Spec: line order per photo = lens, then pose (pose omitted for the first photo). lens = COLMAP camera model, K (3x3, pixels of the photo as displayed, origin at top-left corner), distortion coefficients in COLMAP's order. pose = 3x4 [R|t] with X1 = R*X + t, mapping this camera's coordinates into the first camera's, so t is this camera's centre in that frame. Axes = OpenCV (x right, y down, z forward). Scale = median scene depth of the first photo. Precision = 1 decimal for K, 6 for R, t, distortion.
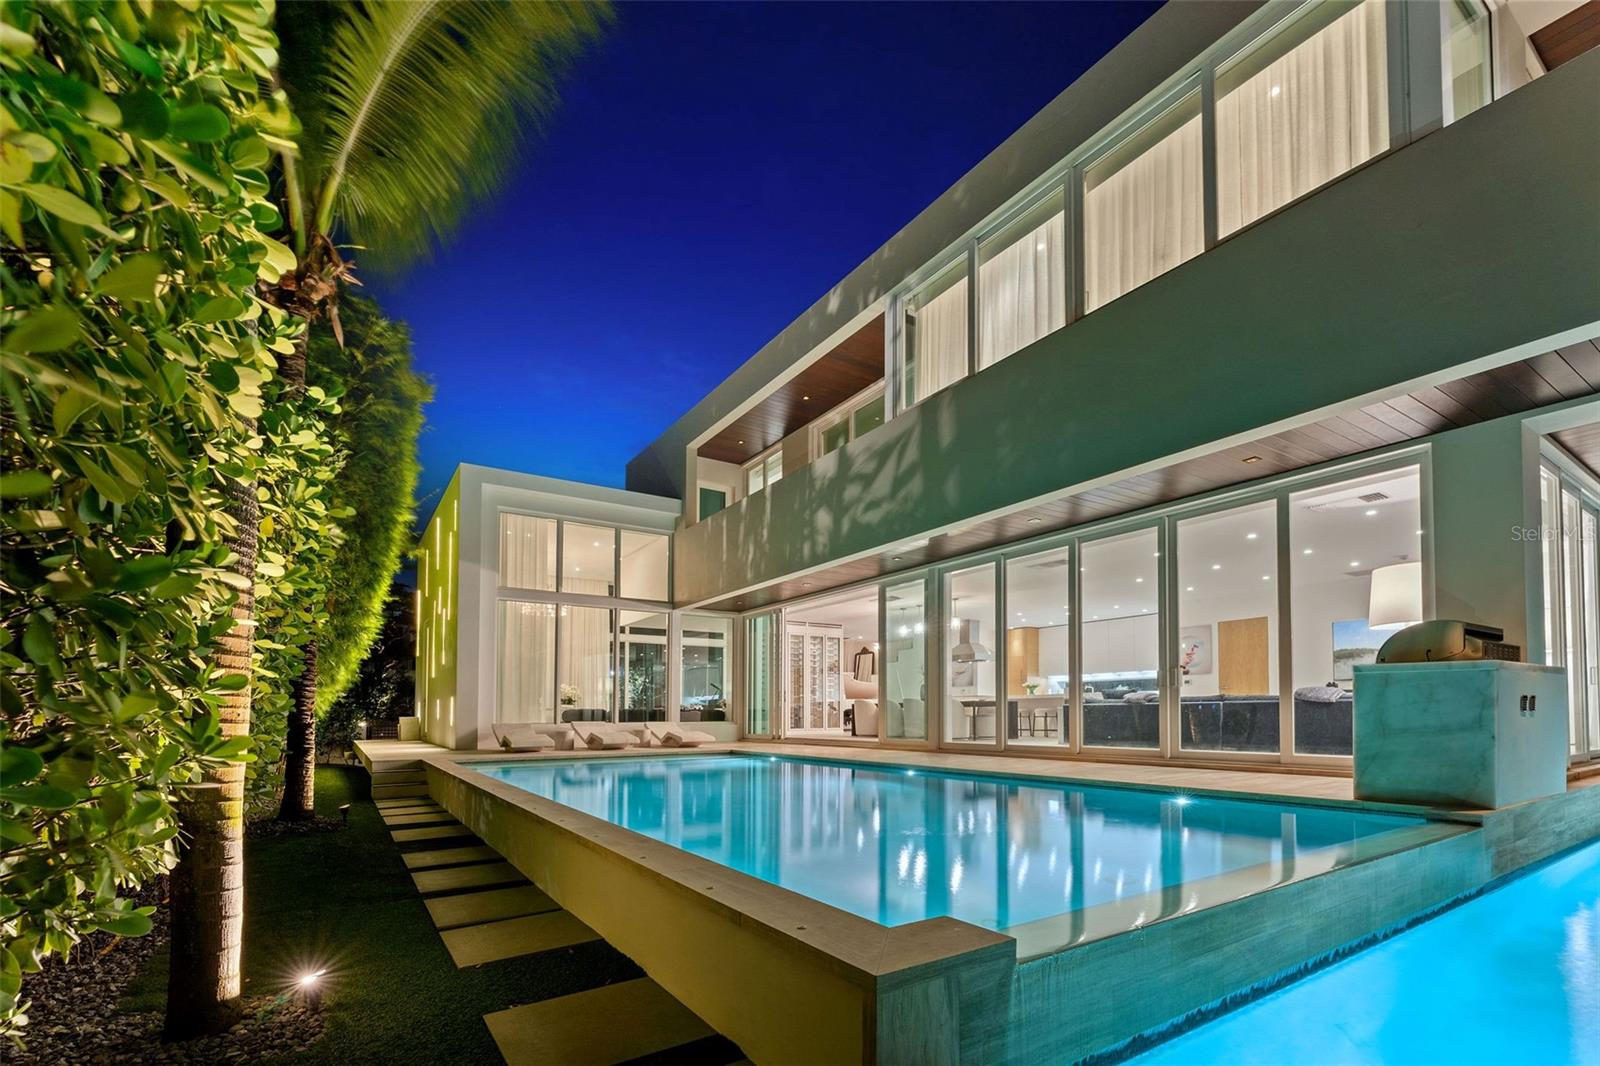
lens RADIAL K [[638.6, 0, 845.2], [0, 638.6, 499.8], [0, 0, 1]] dist [-0.001162, 0.000142]
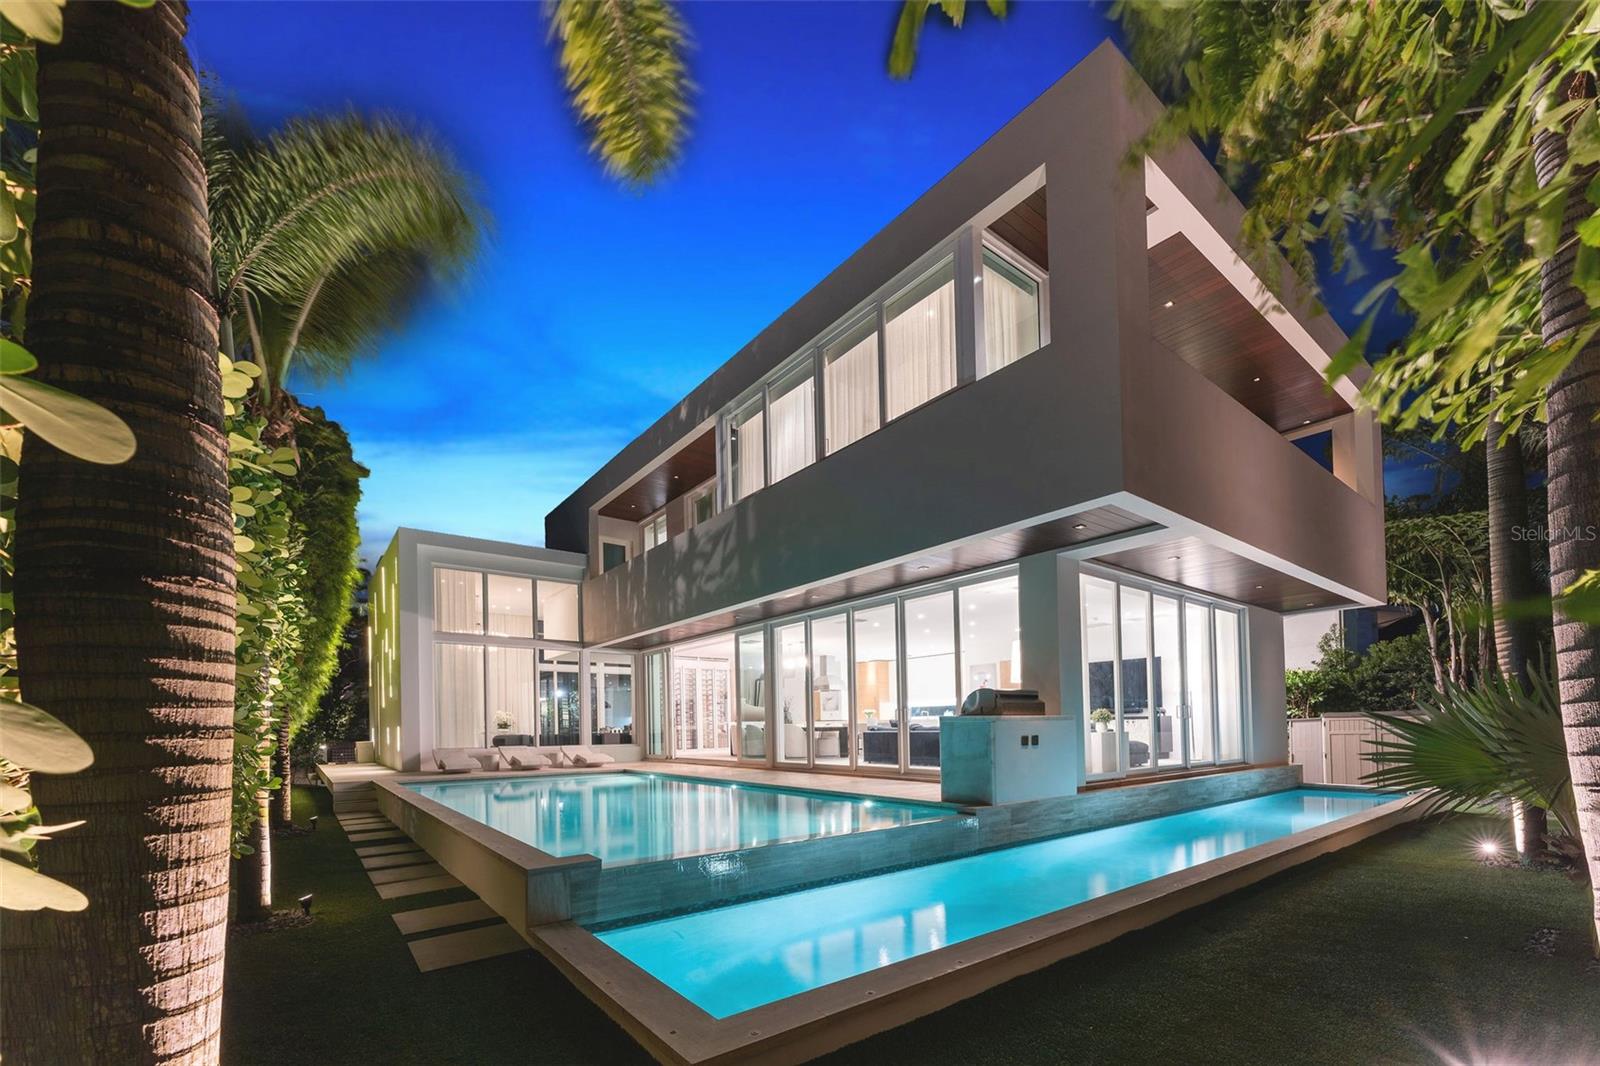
lens RADIAL K [[677.9, 0, 796.8], [0, 677.9, 505.3], [0, 0, 1]] dist [-0.000509, -0.000240]
pose [[0.999230, -0.026193, -0.029200, 0.213107], [0.026565, 0.999570, 0.012440, -0.122683], [0.028862, -0.013206, 0.999496, -0.284665]]
